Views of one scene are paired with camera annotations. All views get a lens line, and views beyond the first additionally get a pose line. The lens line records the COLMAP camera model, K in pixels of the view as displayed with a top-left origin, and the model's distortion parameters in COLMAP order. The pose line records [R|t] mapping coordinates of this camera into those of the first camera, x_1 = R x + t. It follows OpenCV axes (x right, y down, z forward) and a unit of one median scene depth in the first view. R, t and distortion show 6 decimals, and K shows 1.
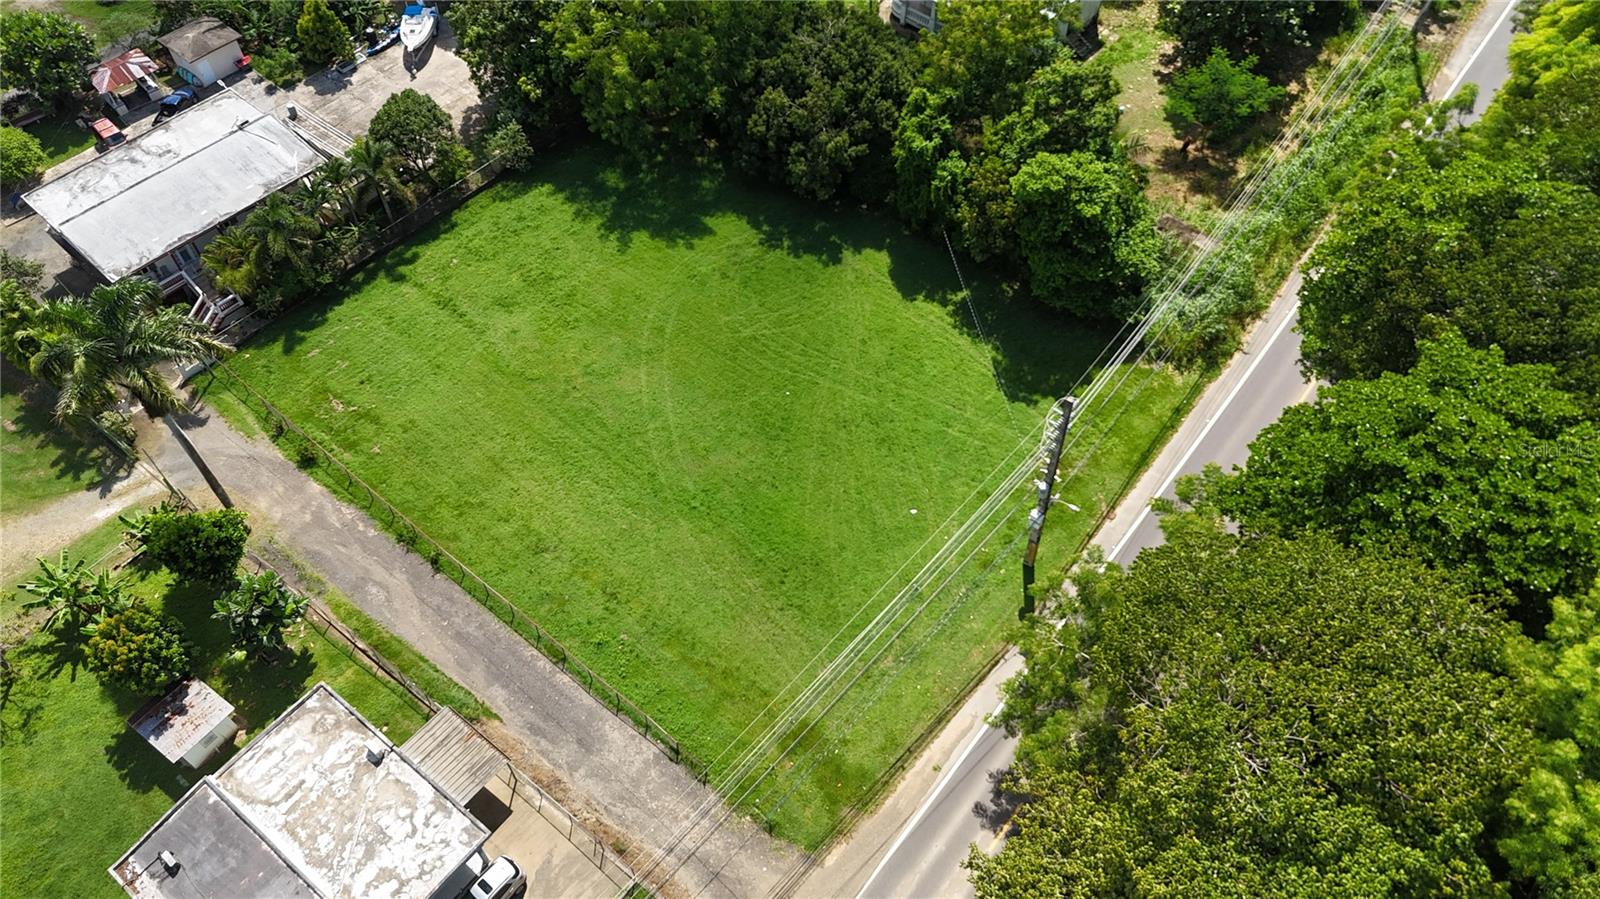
lens RADIAL K [[1173.9, 0, 800.0], [0, 1173.9, 449.5], [0, 0, 1]] dist [0.081116, -0.089361]
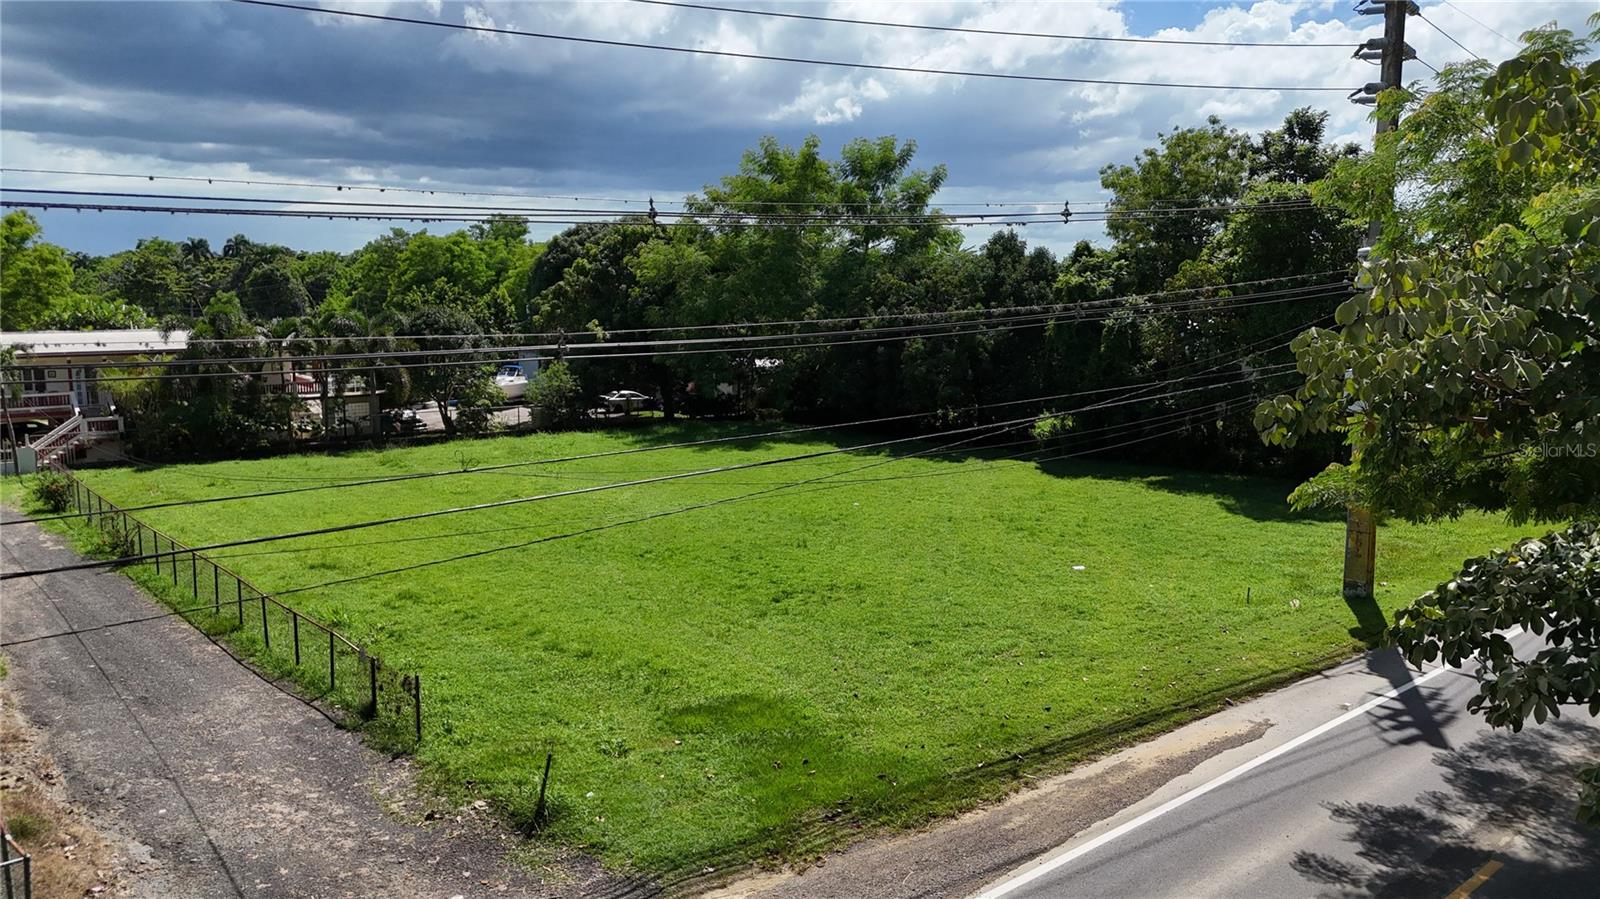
lens RADIAL K [[1173.9, 0, 800.0], [0, 1173.9, 449.5], [0, 0, 1]] dist [0.081116, -0.089361]
pose [[0.984140, 0.037504, -0.173386, 0.060737], [-0.148678, 0.707541, -0.690855, 0.332139], [0.096768, 0.705677, 0.701895, 0.559485]]
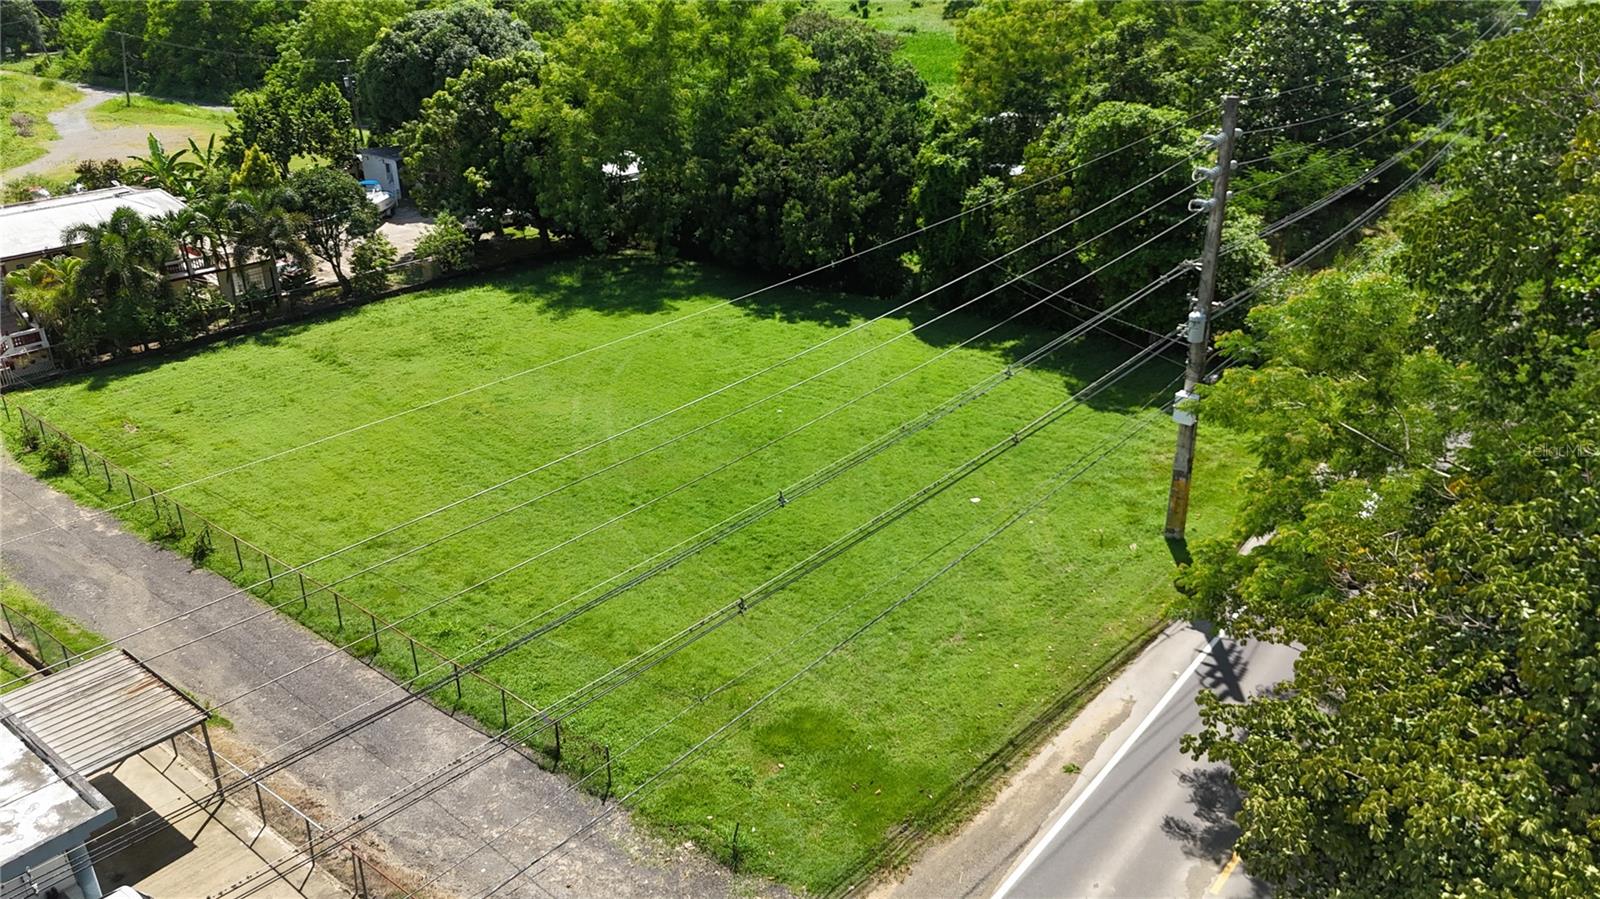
lens RADIAL K [[1181.5, 0, 800.0], [0, 1181.5, 449.5], [0, 0, 1]] dist [0.033259, 0.000053]
pose [[0.999986, 0.001736, 0.004949, -0.001439], [0.000801, 0.882063, -0.471131, 0.299092], [-0.005183, 0.471128, 0.882049, 0.381610]]
